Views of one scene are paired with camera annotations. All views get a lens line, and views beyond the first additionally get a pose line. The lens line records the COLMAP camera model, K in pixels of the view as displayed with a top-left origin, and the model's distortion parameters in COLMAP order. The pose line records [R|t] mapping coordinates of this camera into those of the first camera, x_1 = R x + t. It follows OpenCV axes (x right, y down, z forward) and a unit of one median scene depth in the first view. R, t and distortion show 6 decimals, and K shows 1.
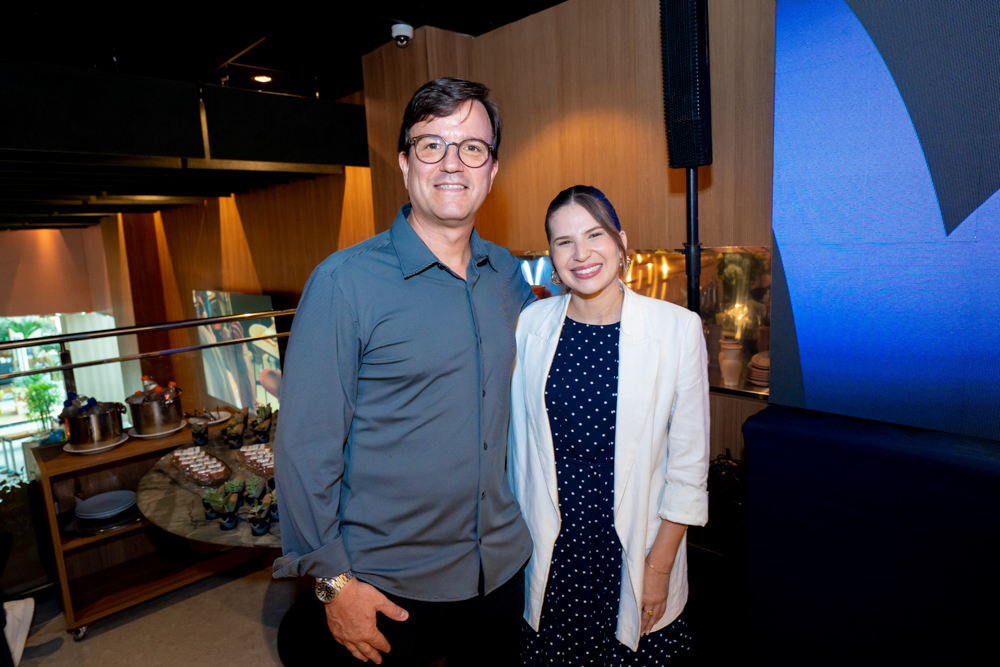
lens RADIAL K [[619.0, 0, 502.5], [0, 619.0, 328.1], [0, 0, 1]] dist [-0.018179, 0.016647]
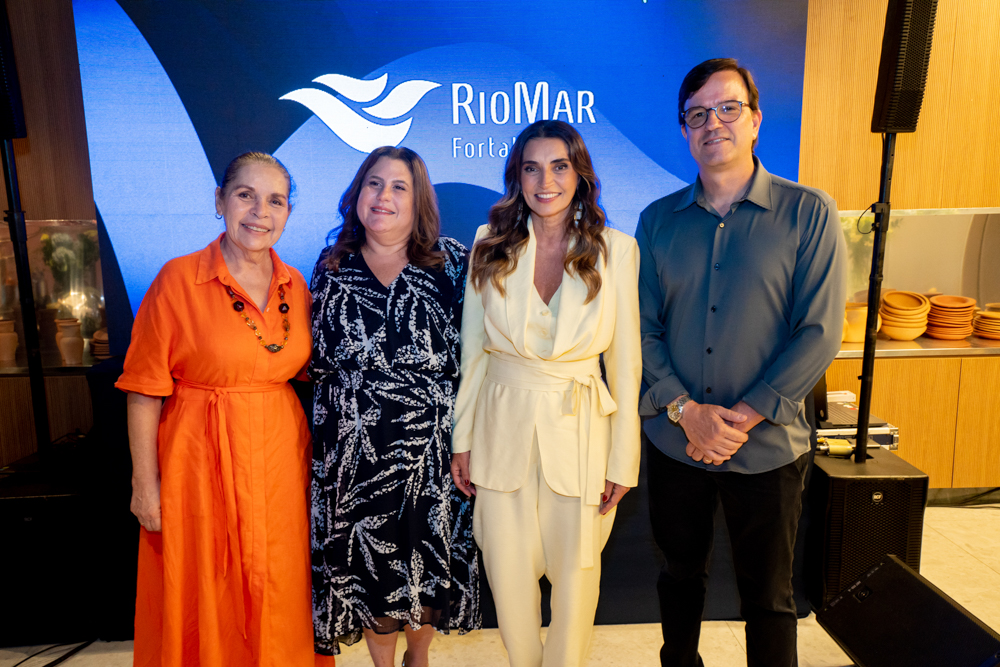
lens RADIAL K [[790.0, 0, 494.2], [0, 790.0, 338.2], [0, 0, 1]] dist [0.081489, -0.021665]
pose [[0.665208, -0.087884, 0.741468, -0.087470], [0.096518, 0.994838, 0.031324, 0.050710], [-0.740394, 0.050728, 0.670257, -0.235741]]
